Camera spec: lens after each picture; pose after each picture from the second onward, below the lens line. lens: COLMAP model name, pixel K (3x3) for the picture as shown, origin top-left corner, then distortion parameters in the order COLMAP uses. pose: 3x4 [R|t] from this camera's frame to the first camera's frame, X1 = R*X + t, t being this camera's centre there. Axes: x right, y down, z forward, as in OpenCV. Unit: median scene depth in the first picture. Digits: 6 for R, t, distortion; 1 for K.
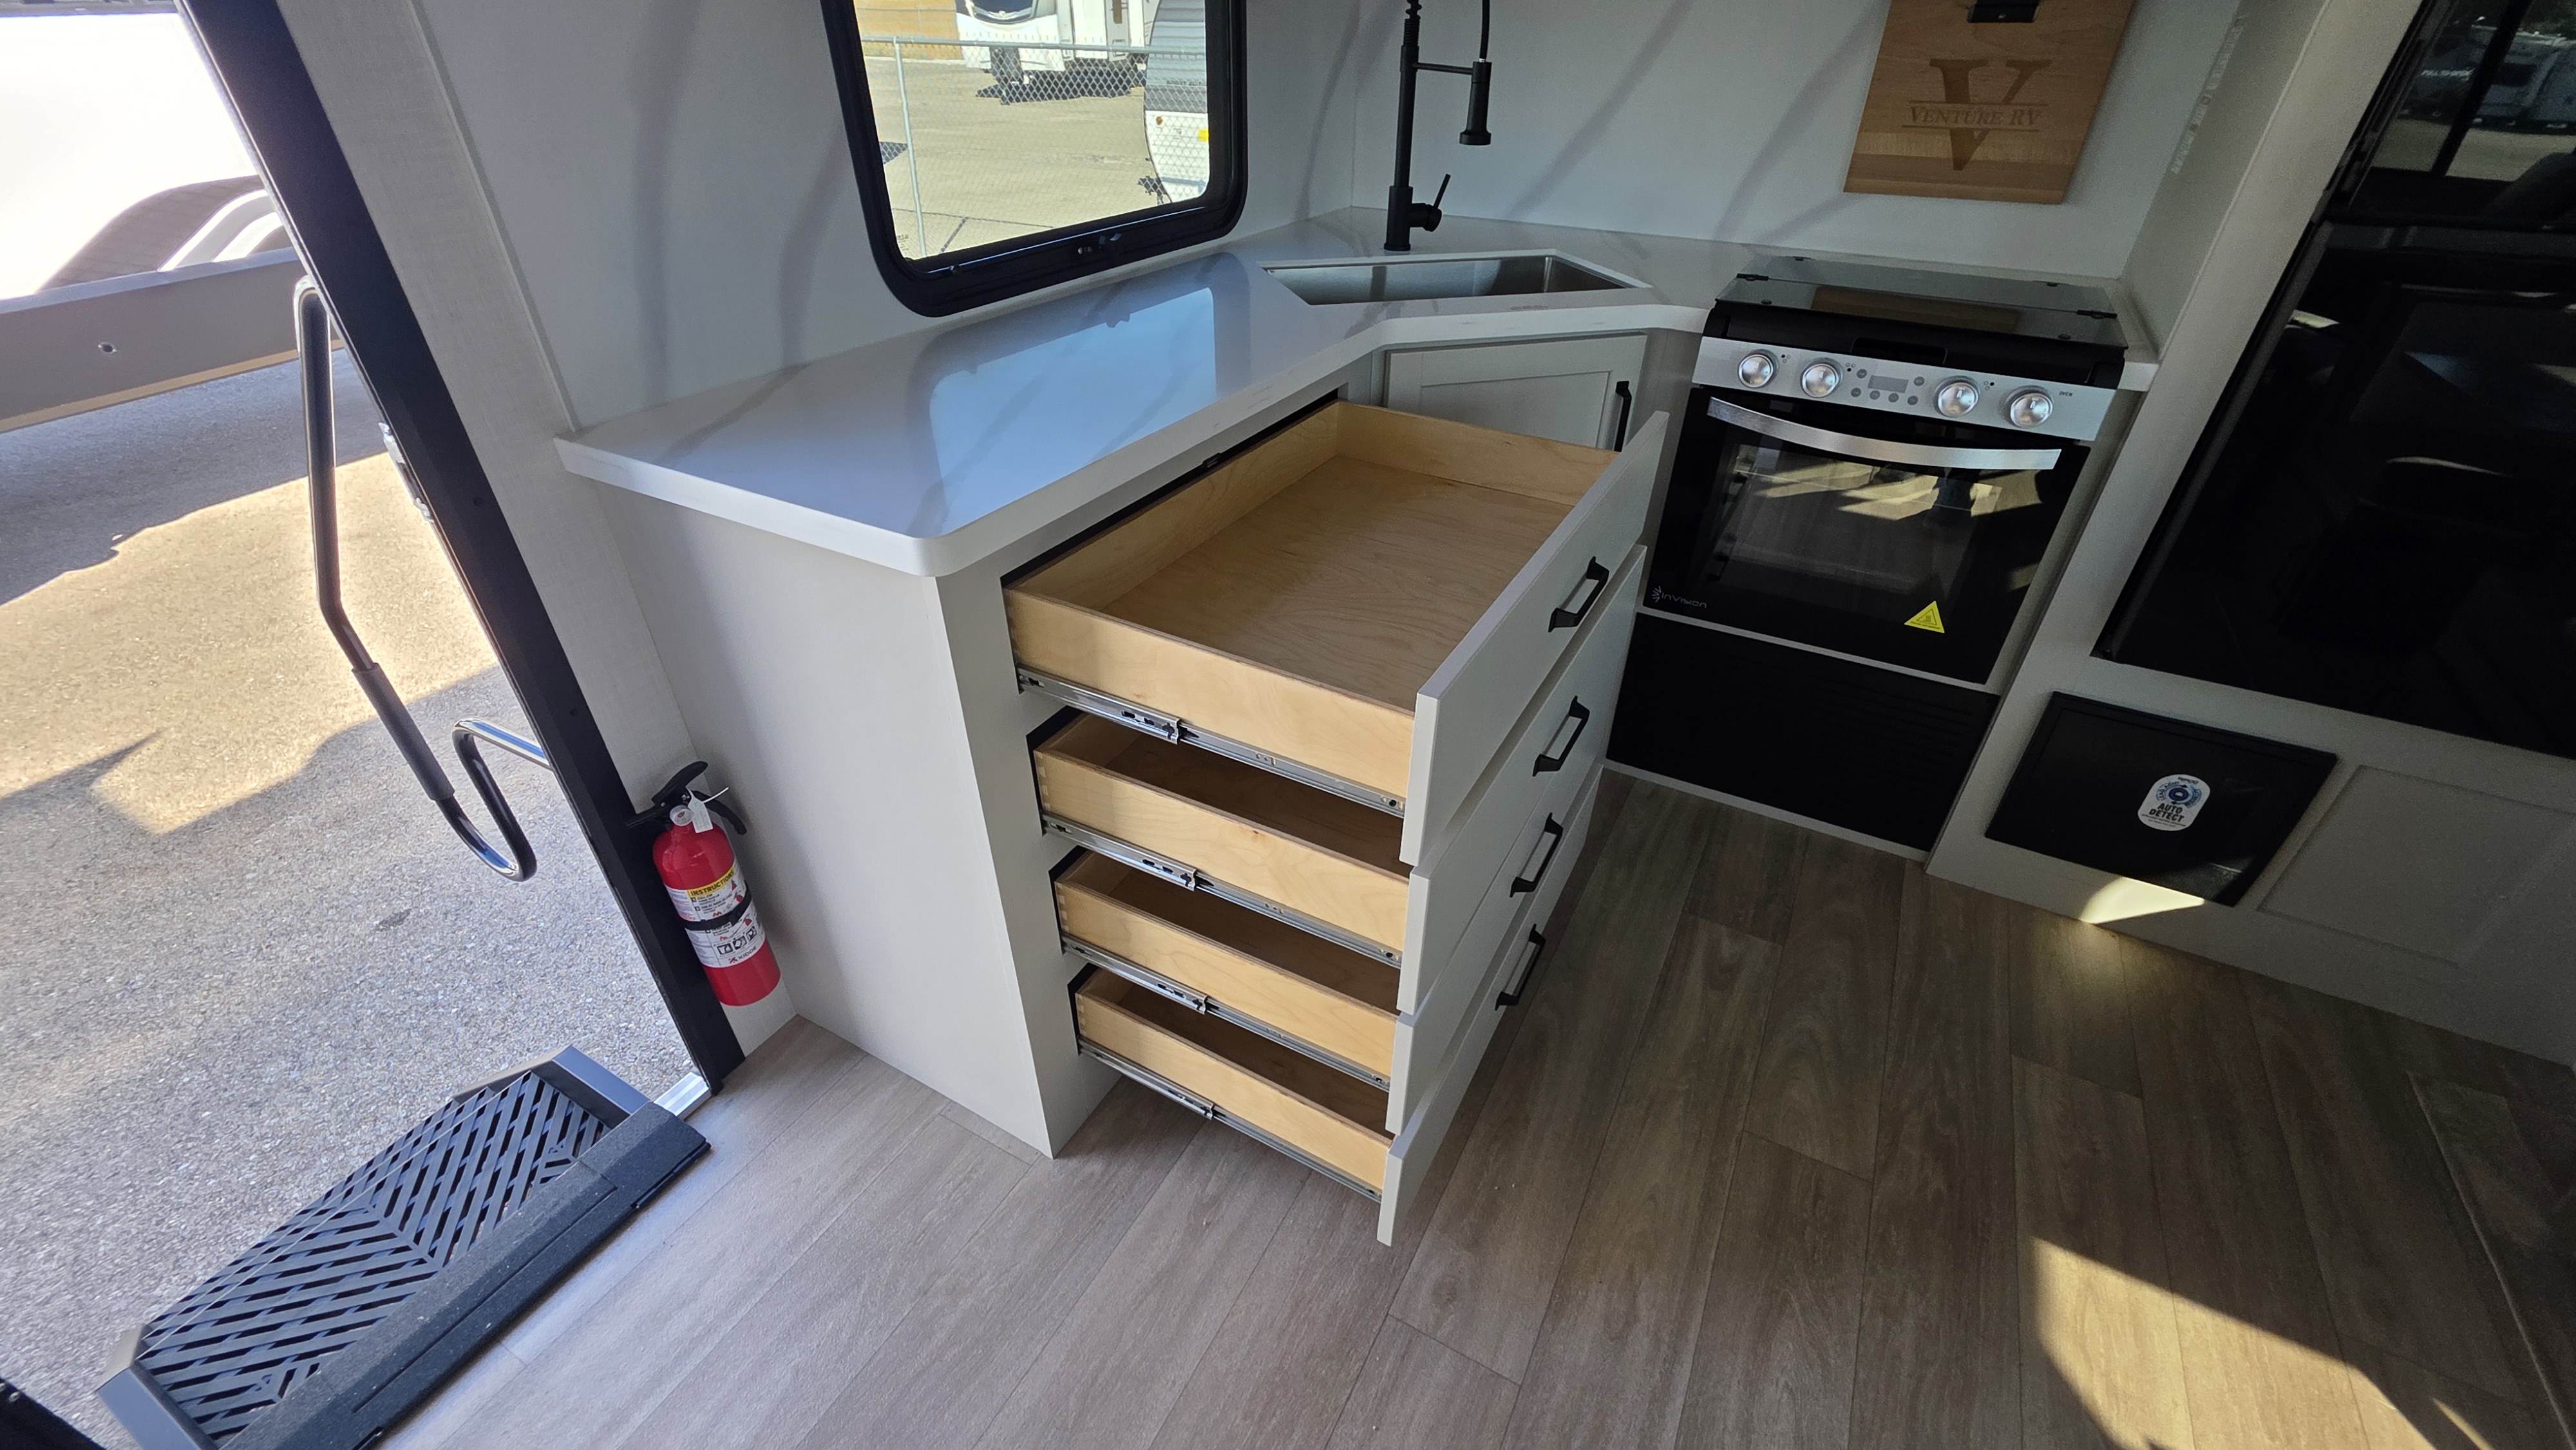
lens RADIAL K [[1035.2, 0, 1299.6], [0, 1035.2, 715.0], [0, 0, 1]] dist [0.002112, -0.000469]
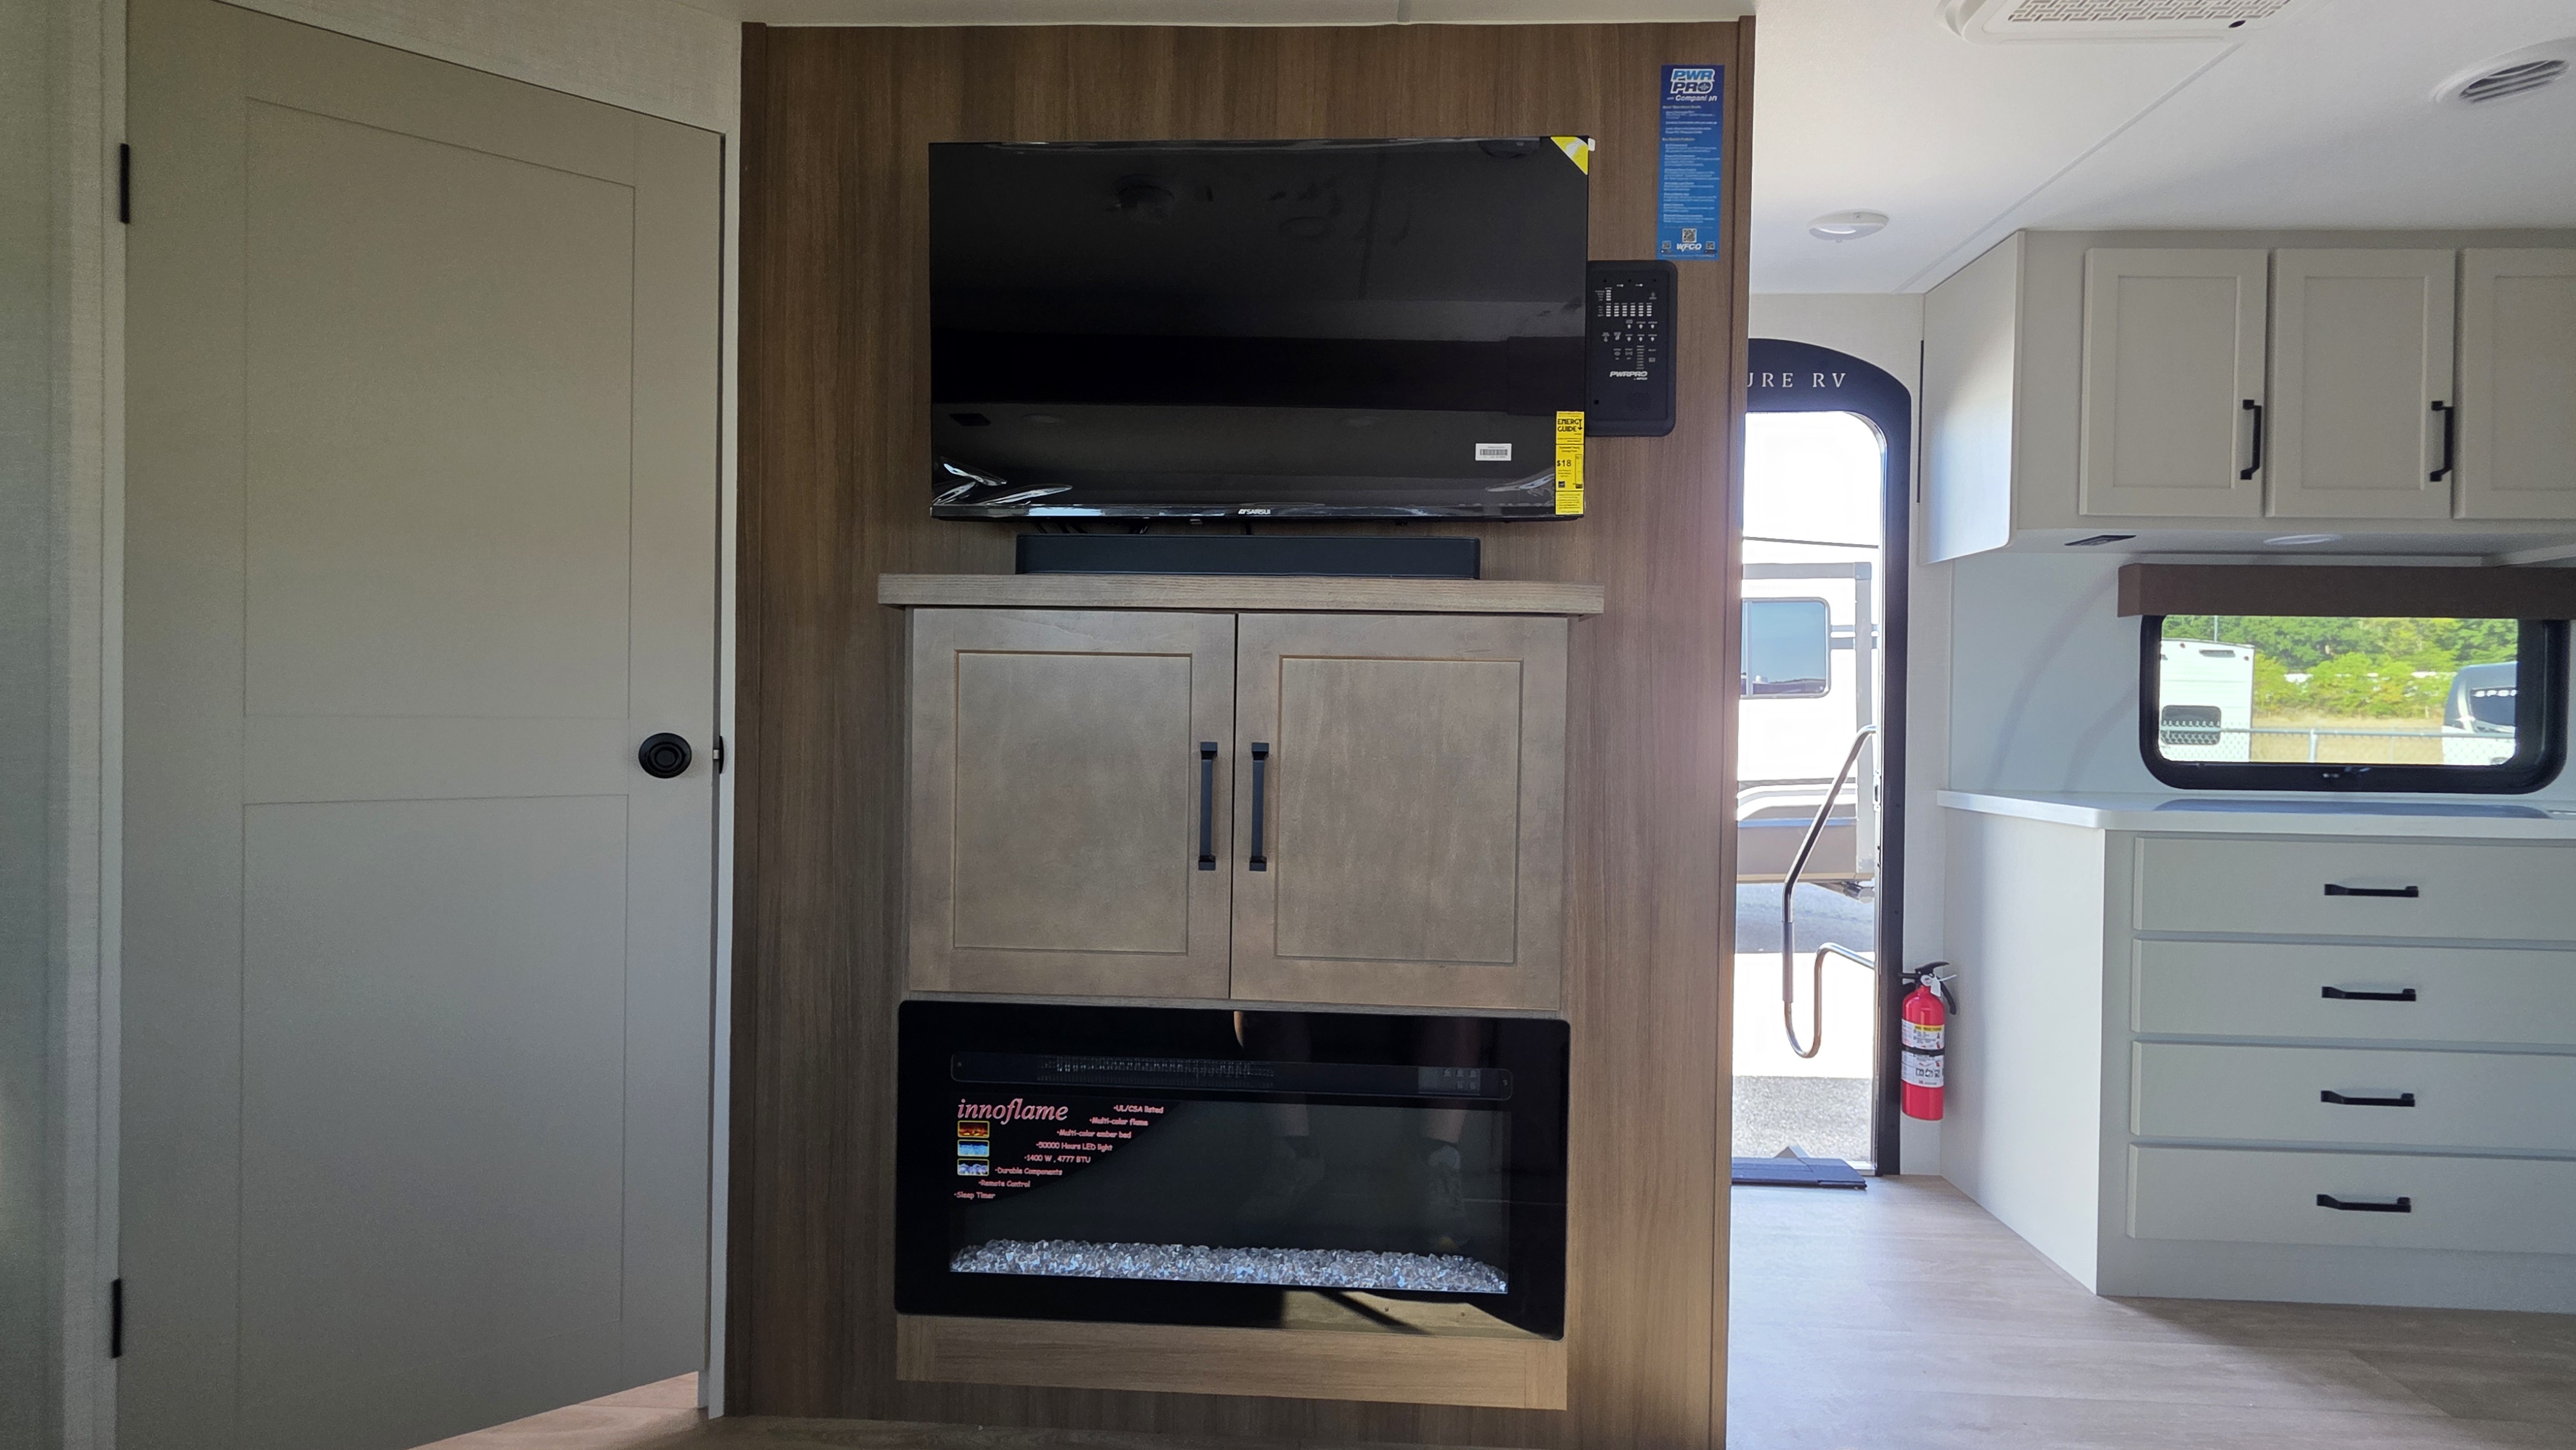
lens RADIAL K [[1035.2, 0, 1286.2], [0, 1035.2, 713.4], [0, 0, 1]] dist [0.002112, -0.000469]
pose [[0.438275, -0.005162, -0.898826, 0.454686], [-0.512875, 0.819781, -0.254790, 0.588644], [0.738156, 0.572654, 0.356642, -0.626706]]
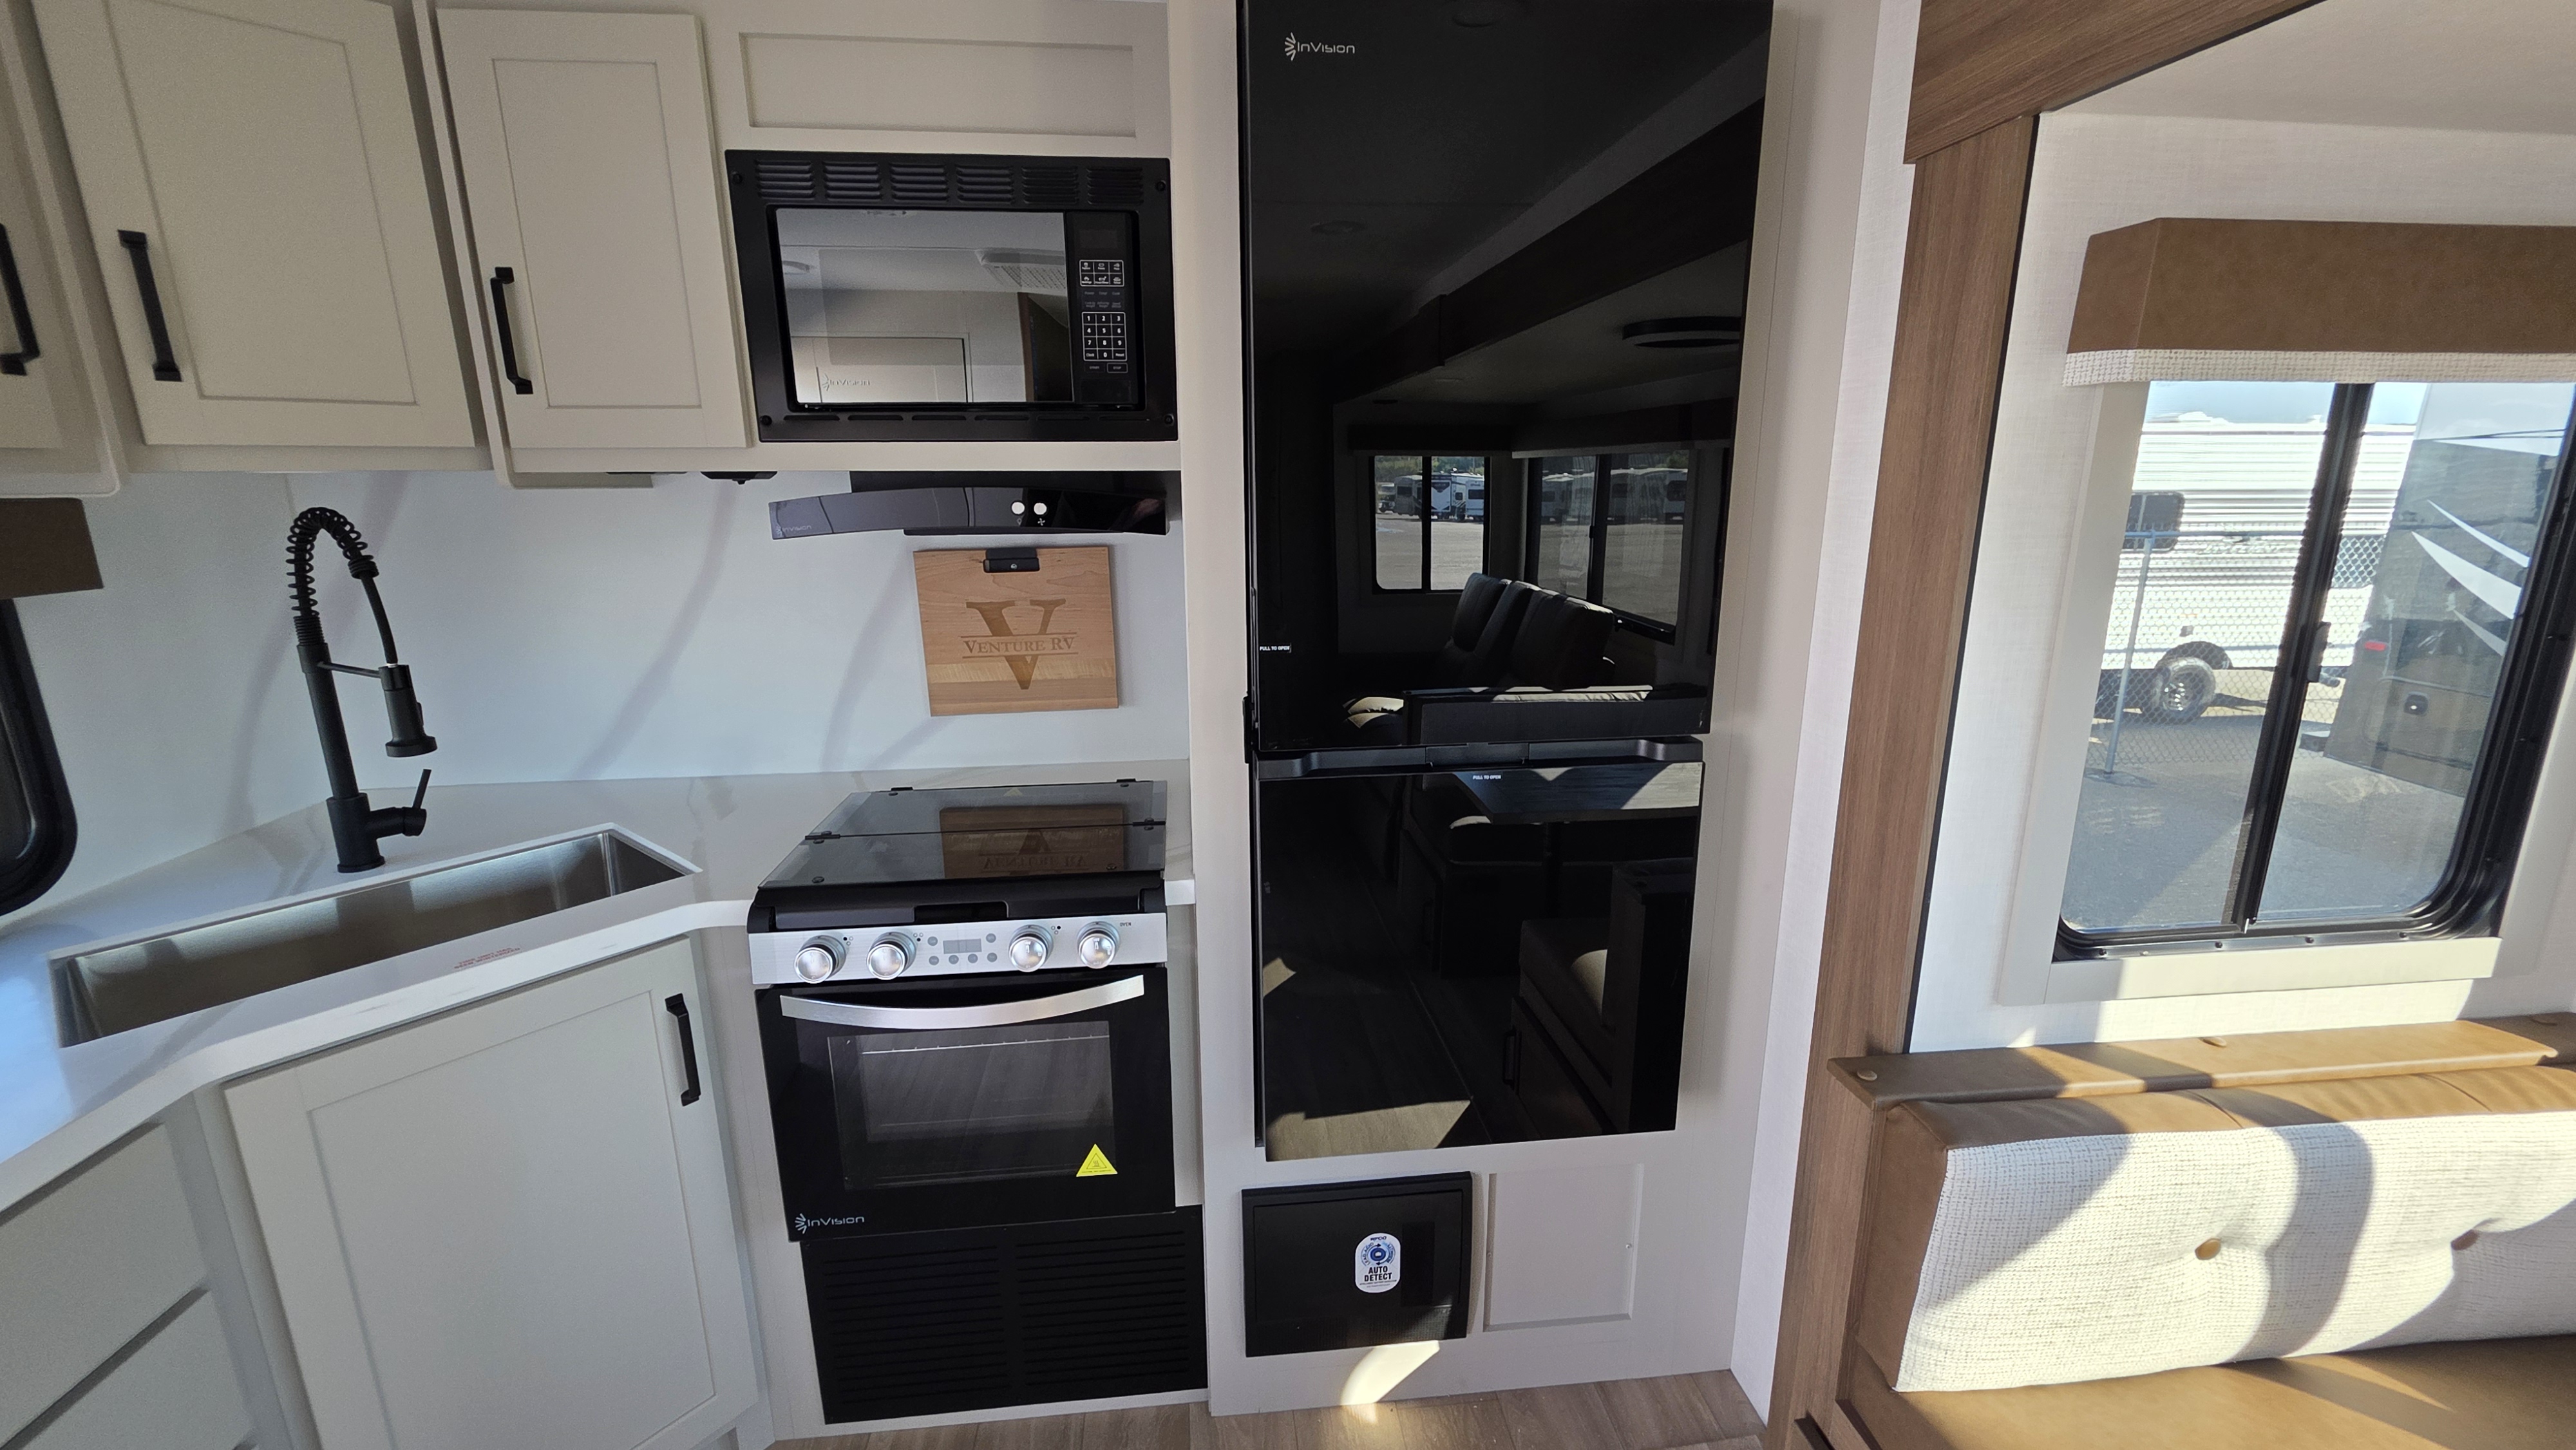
lens RADIAL K [[1035.2, 0, 1281.4], [0, 1035.2, 718.5], [0, 0, 1]] dist [0.002112, -0.000469]
pose [[0.824940, -0.148014, 0.545496, 0.308220], [0.330891, 0.908905, -0.253777, -0.164866], [-0.458242, 0.389851, 0.798768, 0.058058]]
